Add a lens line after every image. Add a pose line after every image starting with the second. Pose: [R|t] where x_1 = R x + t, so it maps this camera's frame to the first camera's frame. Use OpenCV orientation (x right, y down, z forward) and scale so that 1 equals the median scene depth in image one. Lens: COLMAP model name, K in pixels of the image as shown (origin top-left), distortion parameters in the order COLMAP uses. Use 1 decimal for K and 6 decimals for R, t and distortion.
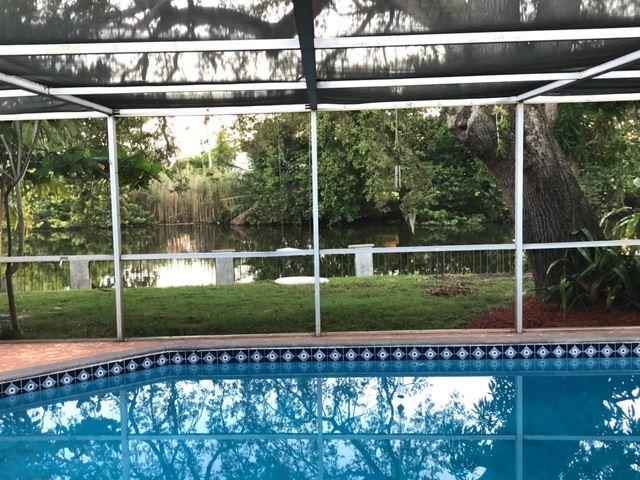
lens RADIAL K [[714.3, 0, 320.0], [0, 714.3, 240.0], [0, 0, 1]] dist [0.000290, -0.044391]
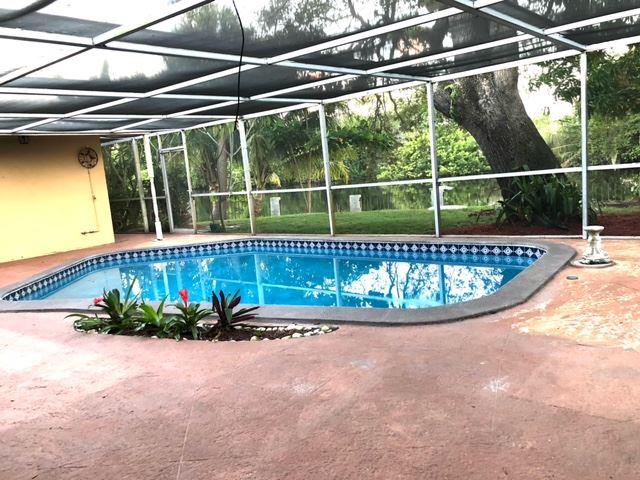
lens RADIAL K [[513.2, 0, 320.0], [0, 513.2, 240.0], [0, 0, 1]] dist [0.009428, -0.000498]
pose [[0.844309, 0.033454, -0.534811, 0.679602], [0.043348, 0.990514, 0.130394, -0.019513], [0.534101, -0.133276, 0.834850, -0.072101]]
